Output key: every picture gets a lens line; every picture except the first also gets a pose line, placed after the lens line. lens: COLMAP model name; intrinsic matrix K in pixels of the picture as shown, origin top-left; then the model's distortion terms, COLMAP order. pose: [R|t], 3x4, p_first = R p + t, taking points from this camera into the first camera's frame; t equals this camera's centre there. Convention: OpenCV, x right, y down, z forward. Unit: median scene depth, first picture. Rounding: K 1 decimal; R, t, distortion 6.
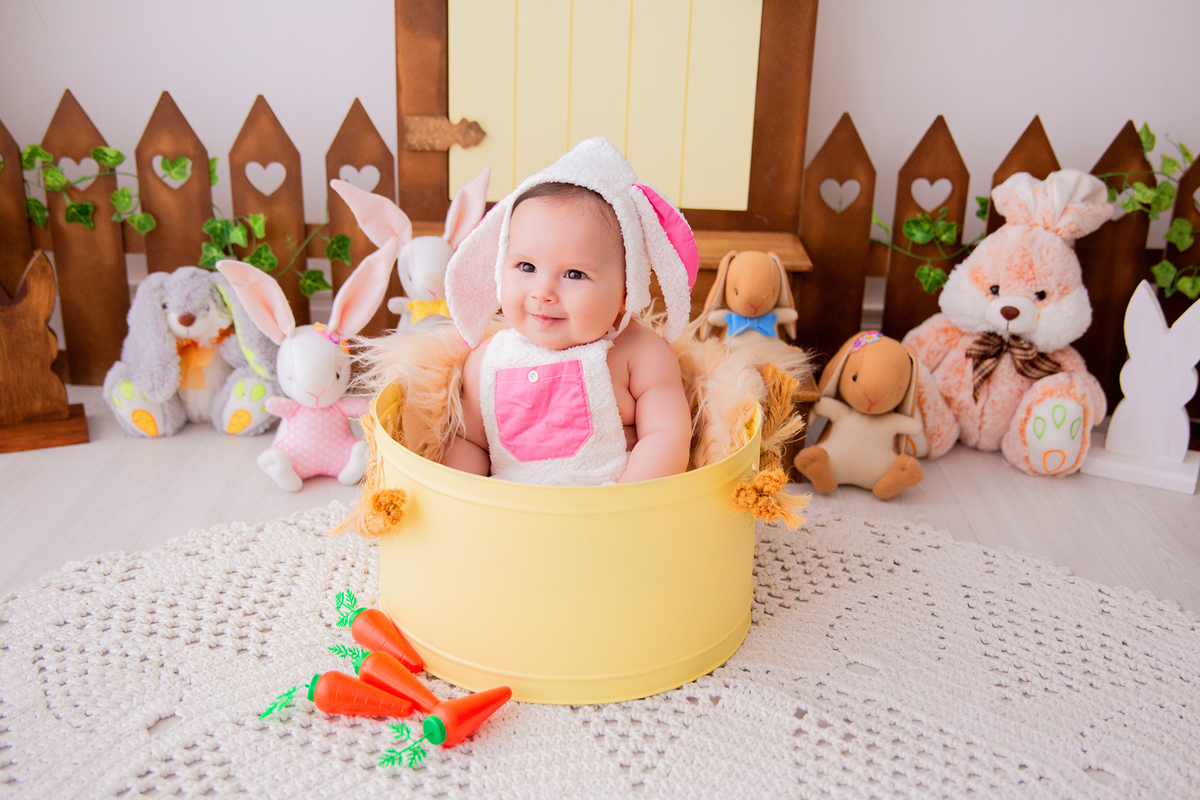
lens RADIAL K [[1351.3, 0, 600.0], [0, 1351.3, 400.0], [0, 0, 1]] dist [0.005754, 0.044196]
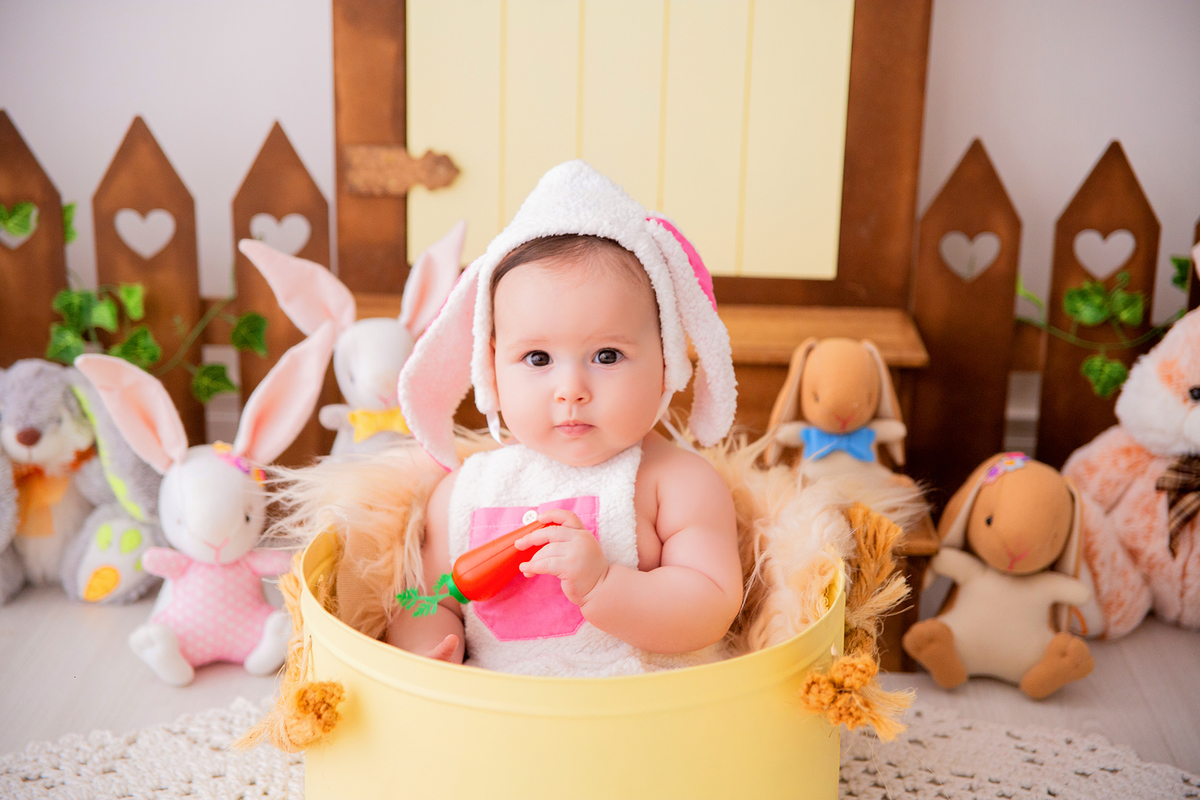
lens RADIAL K [[2101.0, 0, 600.0], [0, 2101.0, 400.0], [0, 0, 1]] dist [0.184044, -0.055279]
pose [[0.999776, -0.000921, -0.021124, 0.011429], [-0.000460, 0.997867, -0.065285, -0.007153], [0.021139, 0.065280, 0.997643, -0.088207]]
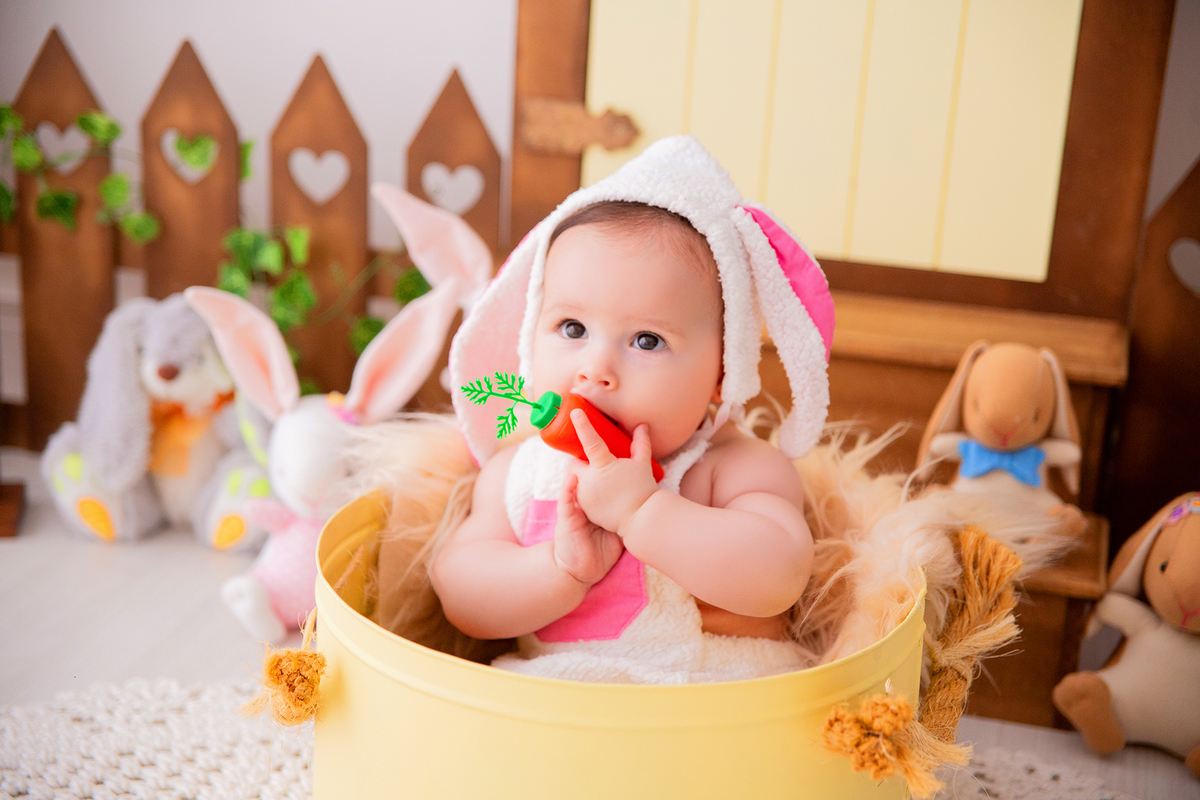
lens RADIAL K [[2101.0, 0, 600.0], [0, 2101.0, 400.0], [0, 0, 1]] dist [0.184044, -0.055279]
pose [[0.970467, 0.092801, -0.222671, 0.143838], [-0.108038, 0.992498, -0.057227, -0.008708], [0.215690, 0.079594, 0.973213, 0.015950]]
